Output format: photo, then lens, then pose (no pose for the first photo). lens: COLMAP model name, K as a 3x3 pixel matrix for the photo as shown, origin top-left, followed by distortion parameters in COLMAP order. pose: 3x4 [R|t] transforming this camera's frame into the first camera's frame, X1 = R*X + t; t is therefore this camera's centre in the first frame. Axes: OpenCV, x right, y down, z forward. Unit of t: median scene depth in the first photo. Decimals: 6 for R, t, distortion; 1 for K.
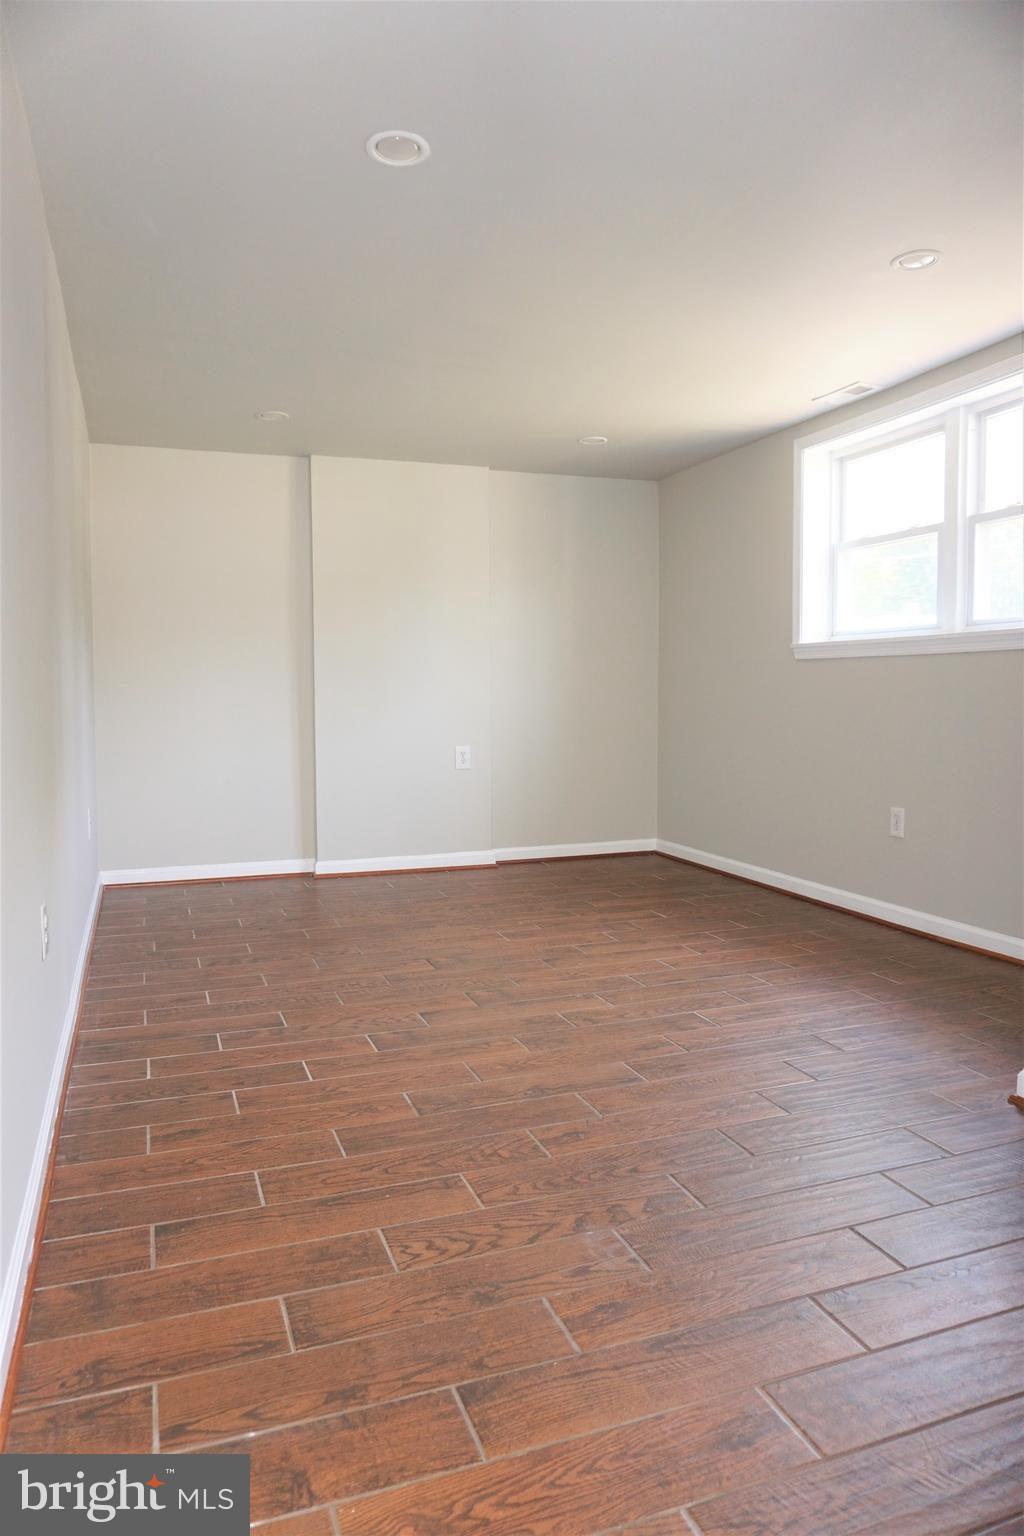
lens RADIAL K [[1020.7, 0, 512.0], [0, 1020.7, 768.0], [0, 0, 1]] dist [-0.064355, 0.067797]
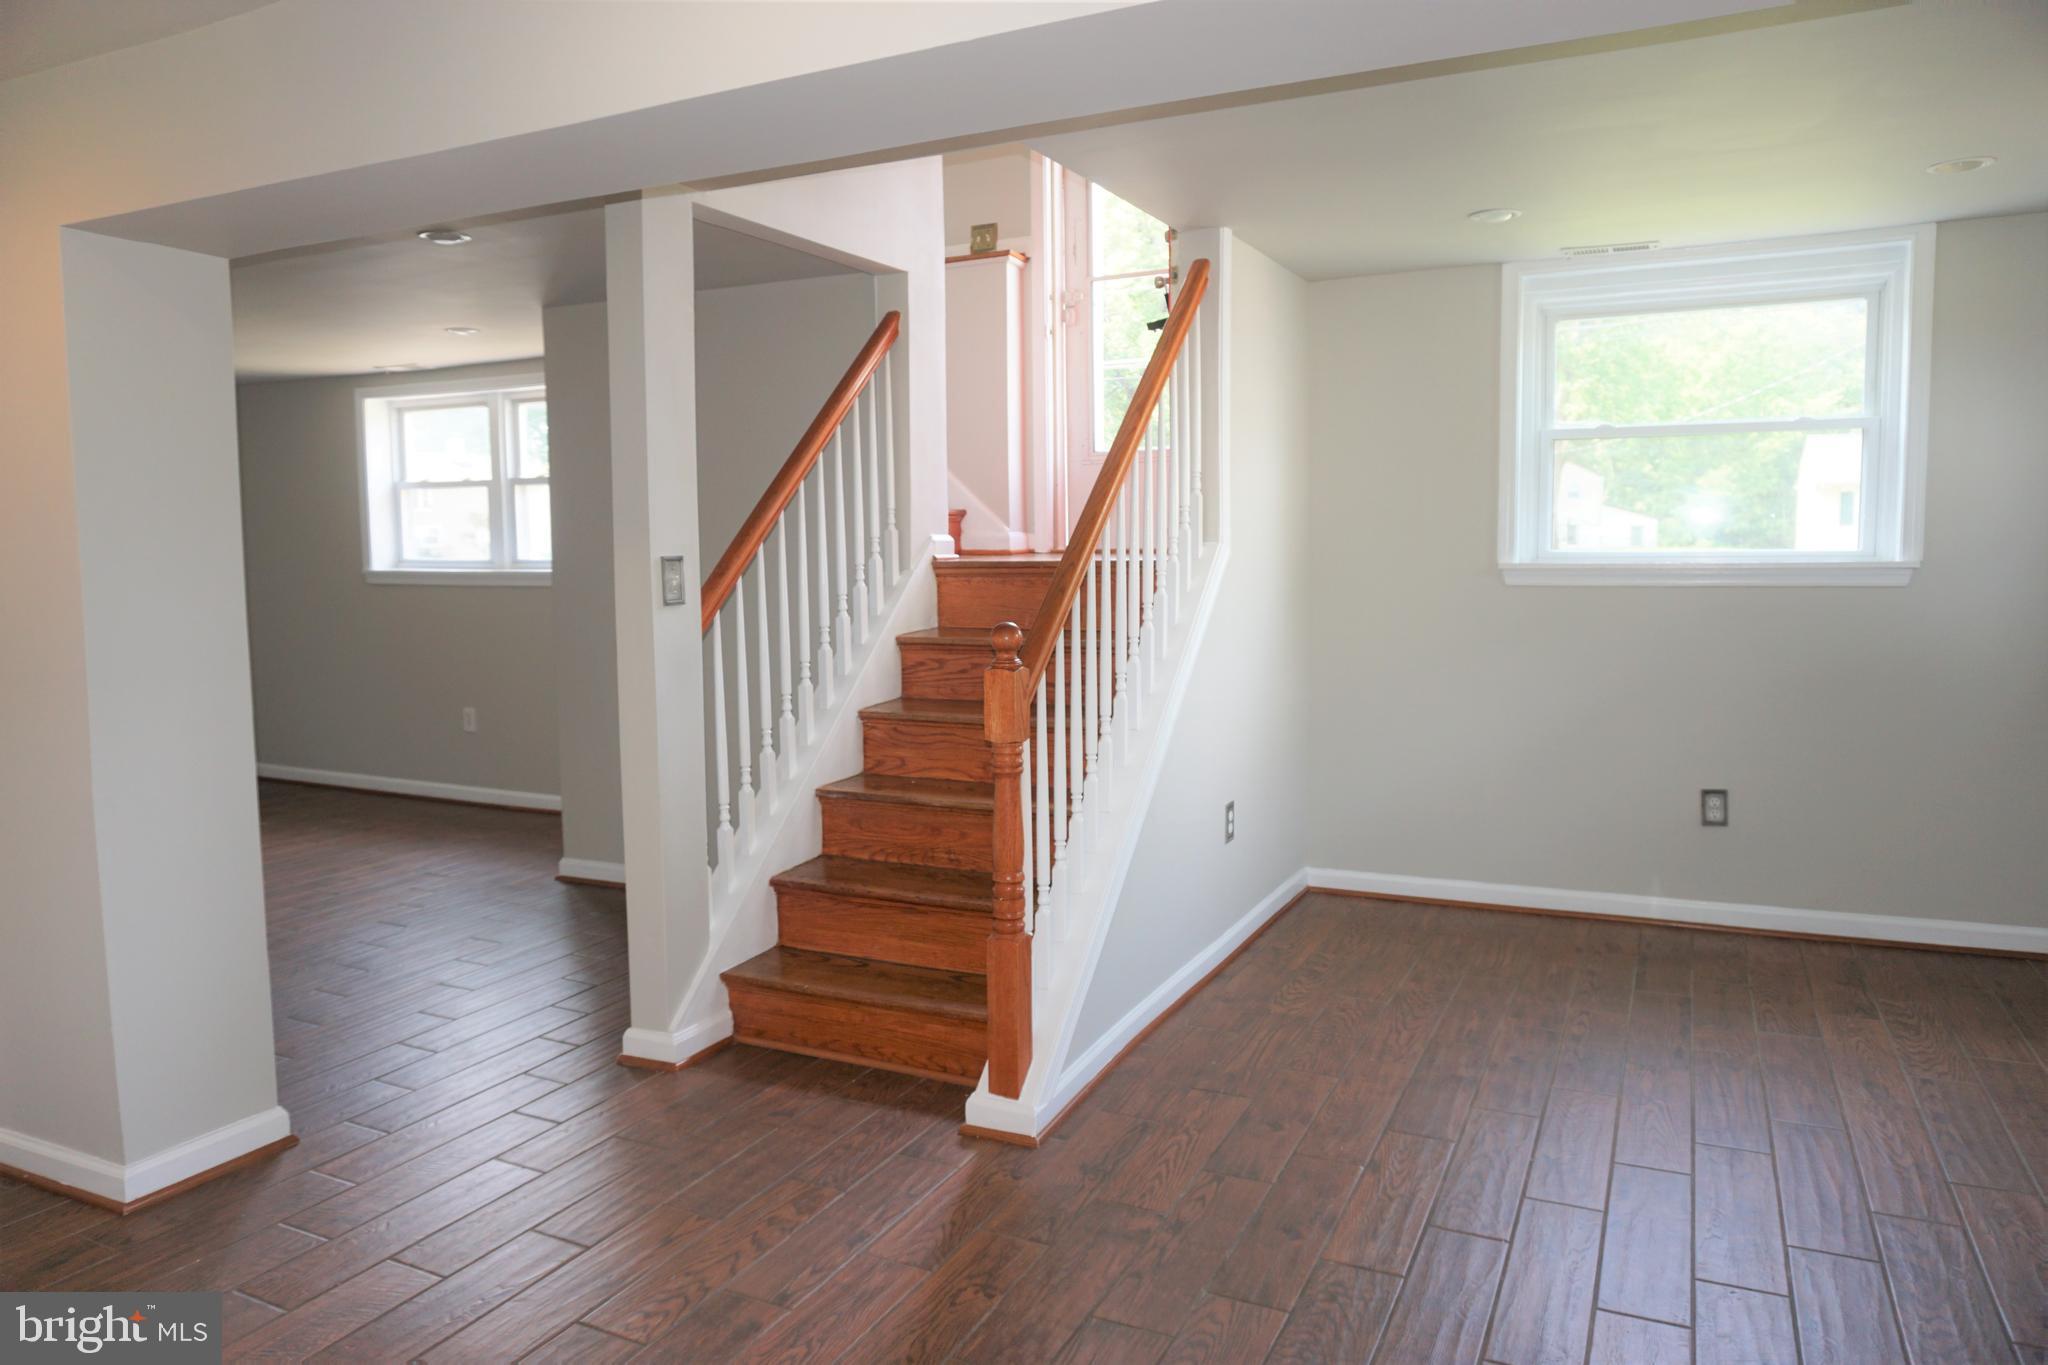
lens RADIAL K [[1361.0, 0, 1024.3], [0, 1361.0, 659.6], [0, 0, 1]] dist [-0.064355, 0.067797]
pose [[0.714169, -0.061615, 0.697256, -0.289860], [0.052040, 0.998035, 0.034891, -0.042617], [-0.698036, 0.011367, 0.715972, -0.682052]]
